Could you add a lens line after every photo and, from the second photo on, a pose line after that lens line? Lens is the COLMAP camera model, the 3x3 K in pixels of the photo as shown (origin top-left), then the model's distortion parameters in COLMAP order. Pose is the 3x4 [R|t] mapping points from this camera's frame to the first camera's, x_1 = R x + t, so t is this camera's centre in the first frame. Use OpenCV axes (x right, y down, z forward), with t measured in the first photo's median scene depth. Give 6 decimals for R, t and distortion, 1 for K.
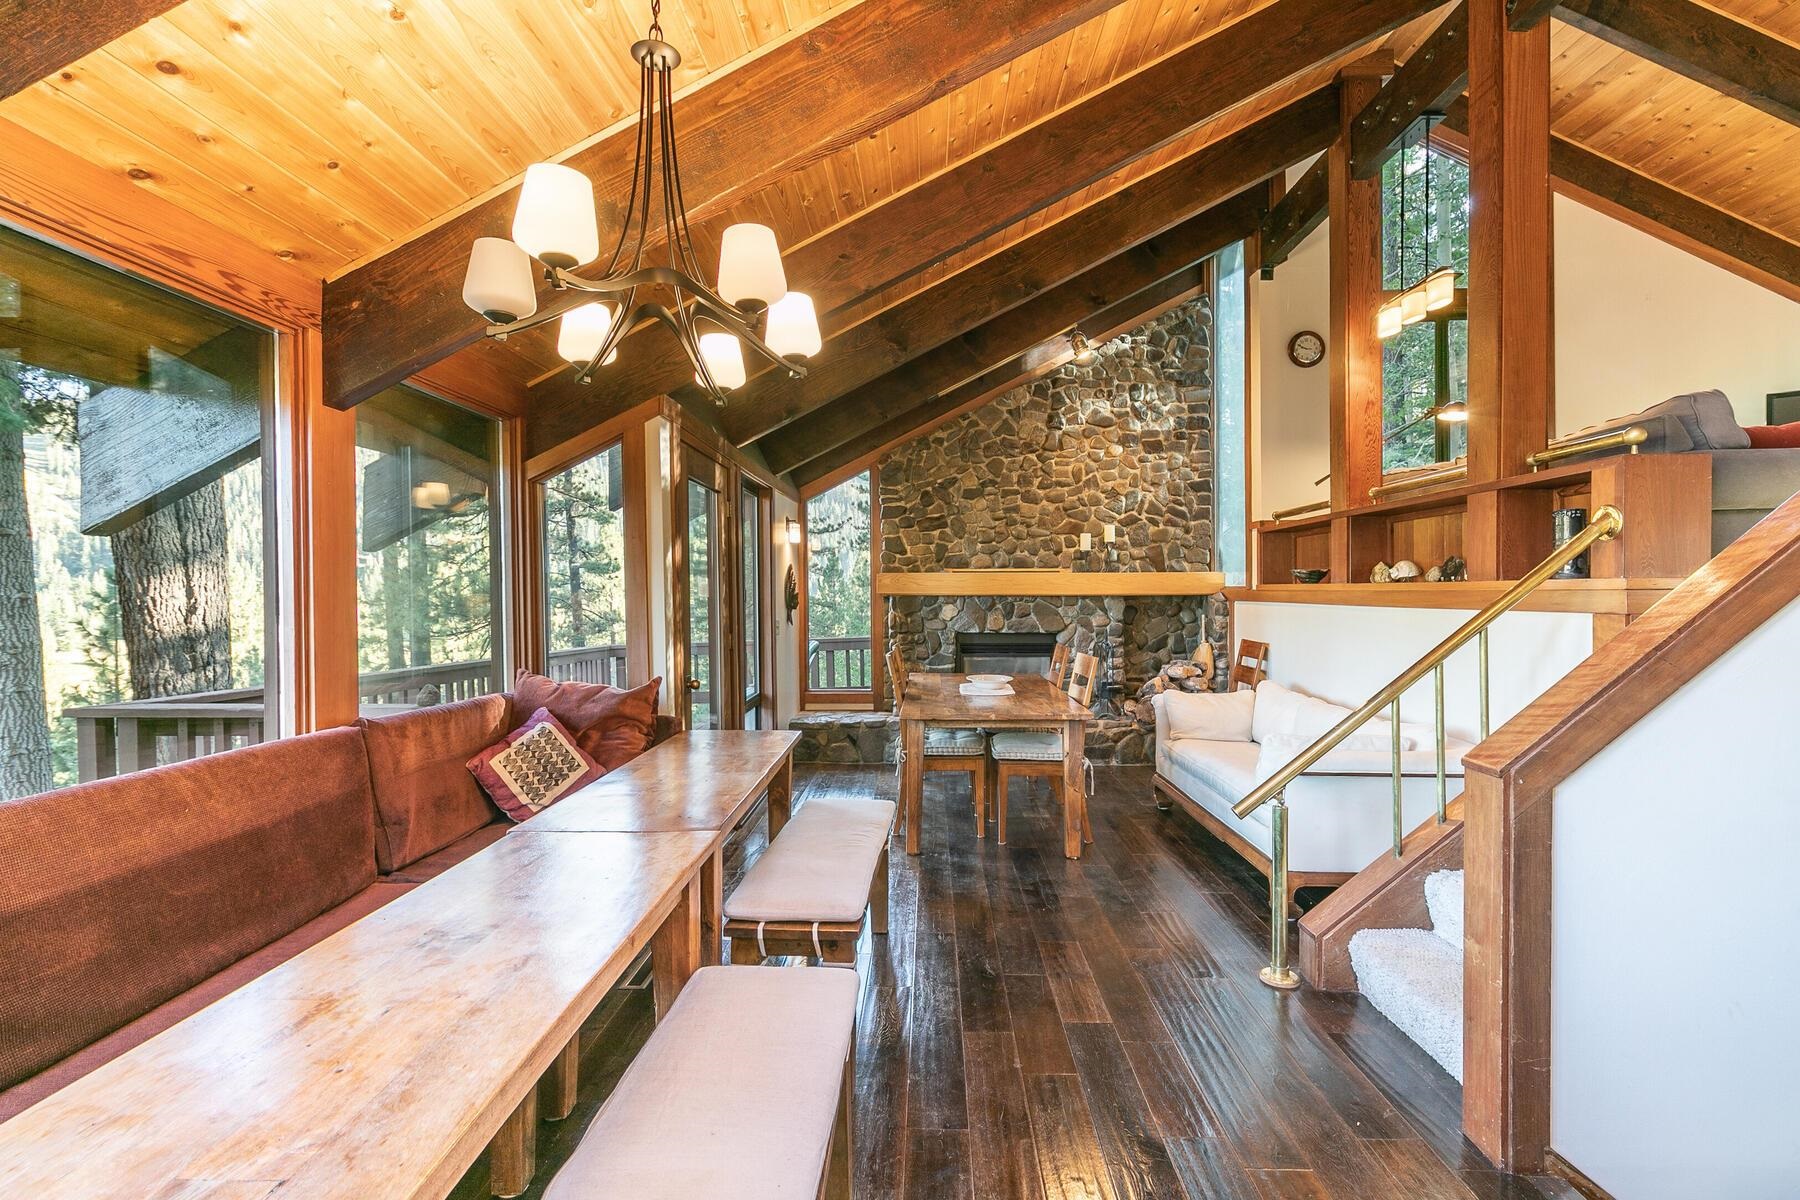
lens RADIAL K [[831.4, 0, 900.0], [0, 831.4, 600.0], [0, 0, 1]] dist [0.000520, 0.000417]
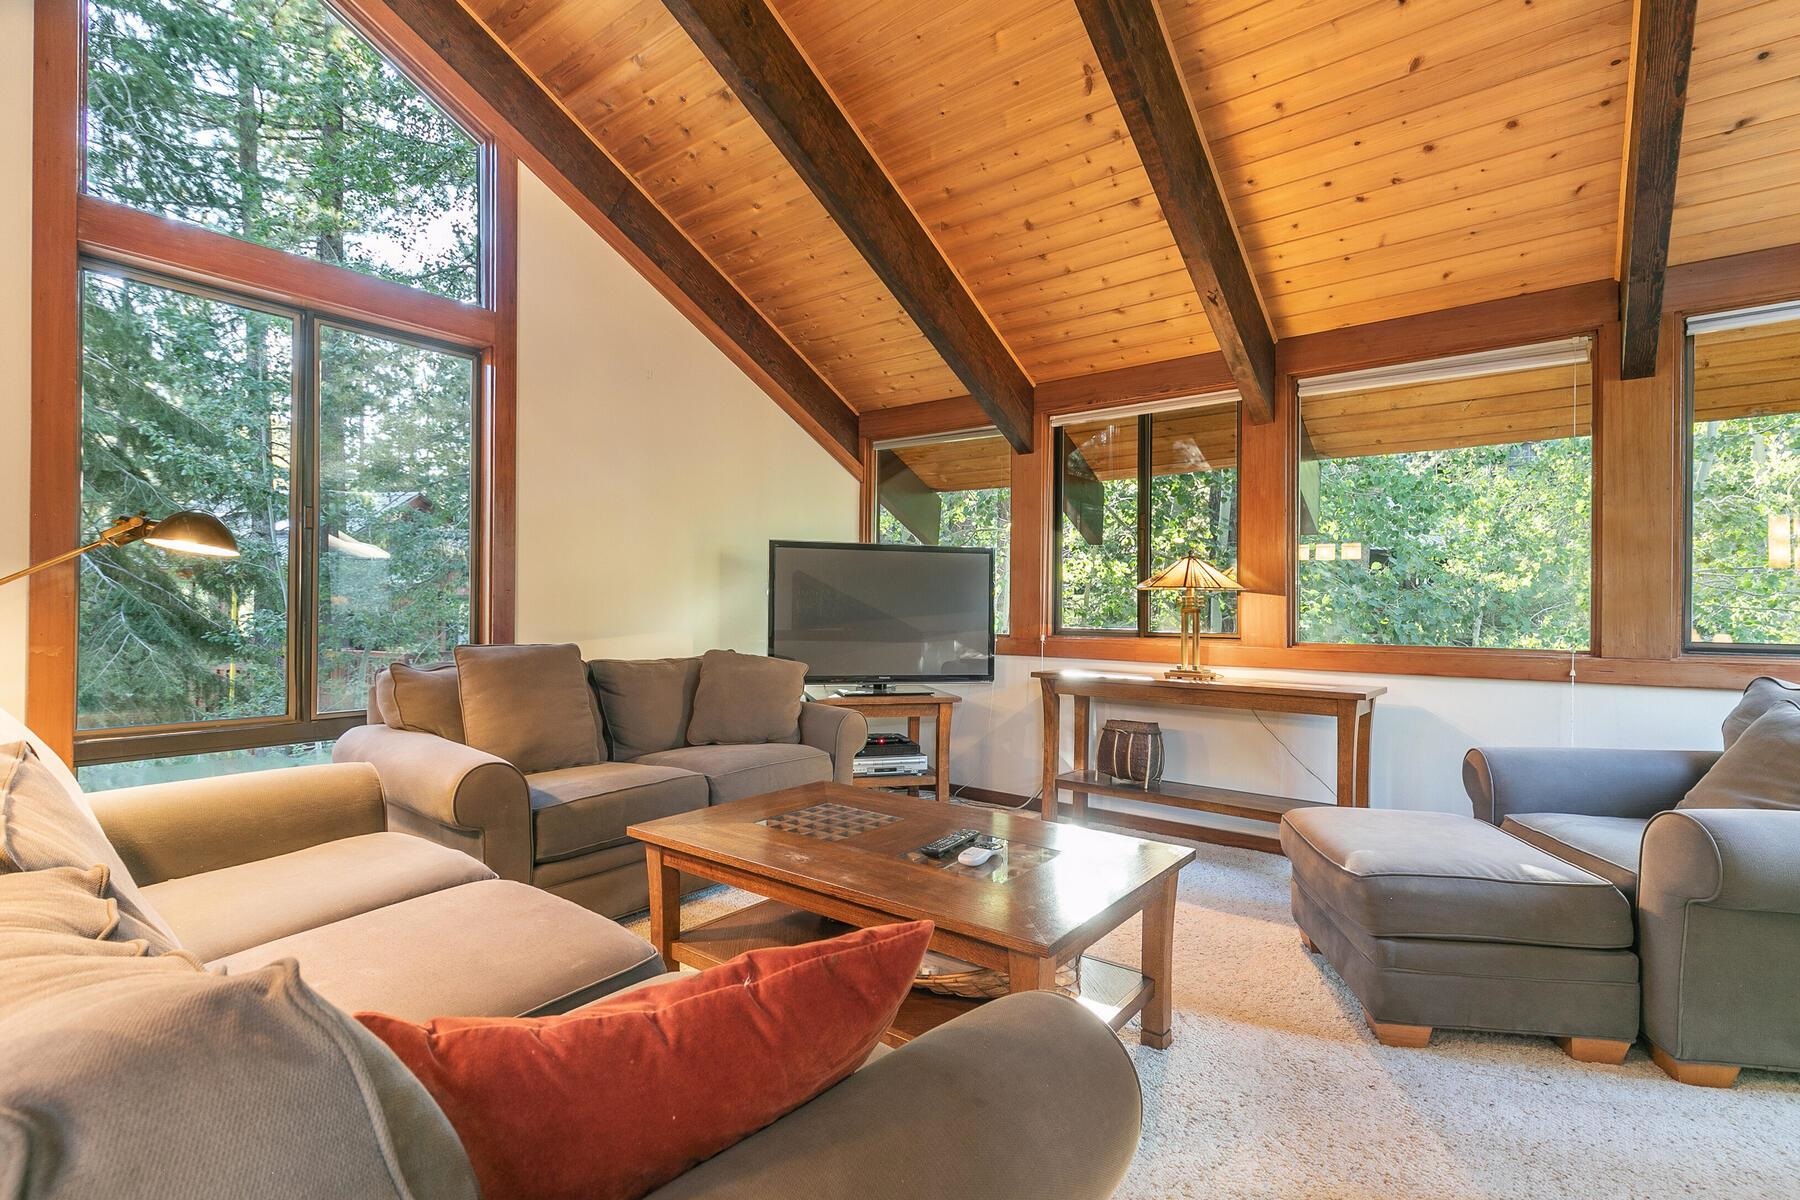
lens RADIAL K [[831.4, 0, 900.0], [0, 831.4, 600.0], [0, 0, 1]] dist [0.000520, 0.000417]
pose [[0.595442, 0.018727, 0.803180, 0.474647], [-0.006307, 0.999806, -0.018636, -0.167447], [-0.803373, 0.006031, 0.595445, 0.427289]]
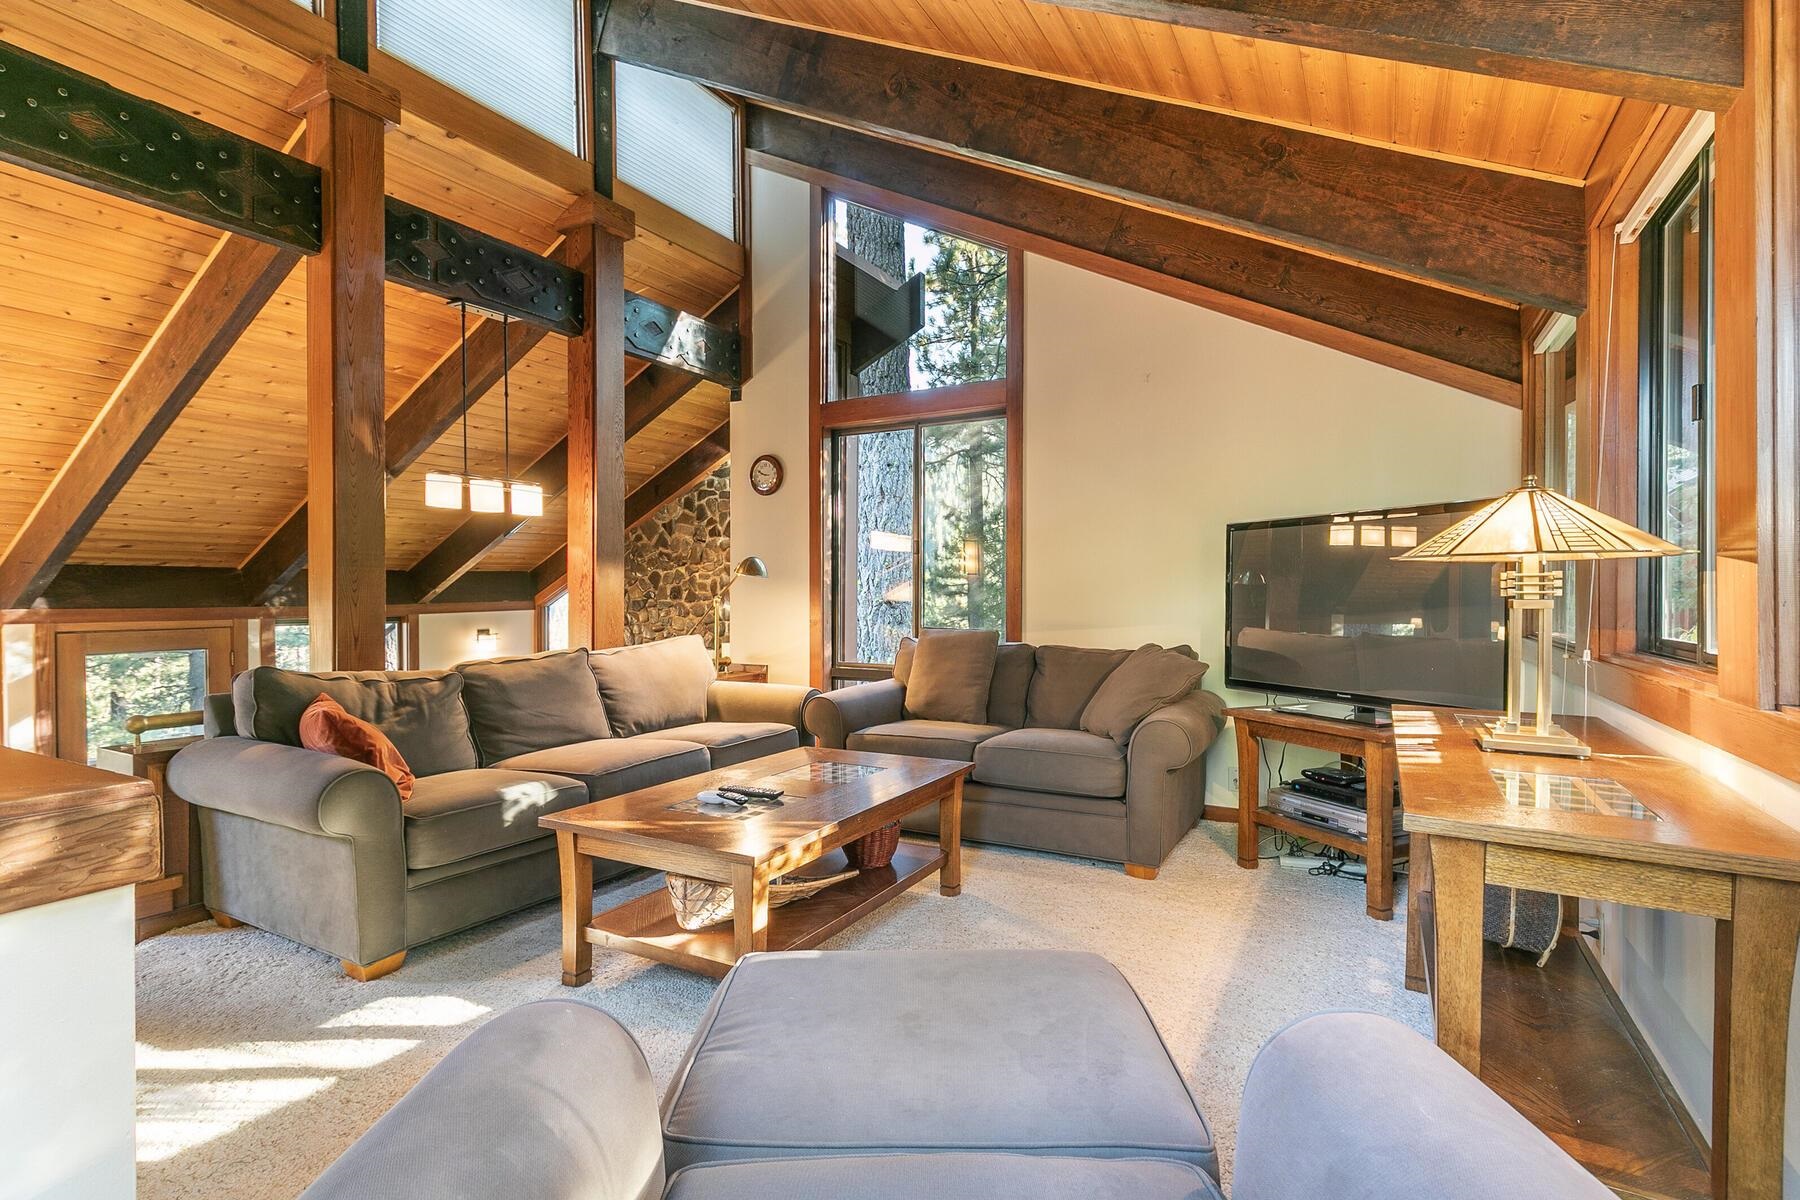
lens RADIAL K [[831.4, 0, 900.0], [0, 831.4, 600.0], [0, 0, 1]] dist [0.000520, 0.000417]
pose [[0.892150, 0.011537, -0.451591, 1.041698], [-0.010110, 0.999933, 0.005573, -0.175475], [0.451626, -0.000406, 0.892207, 0.267787]]
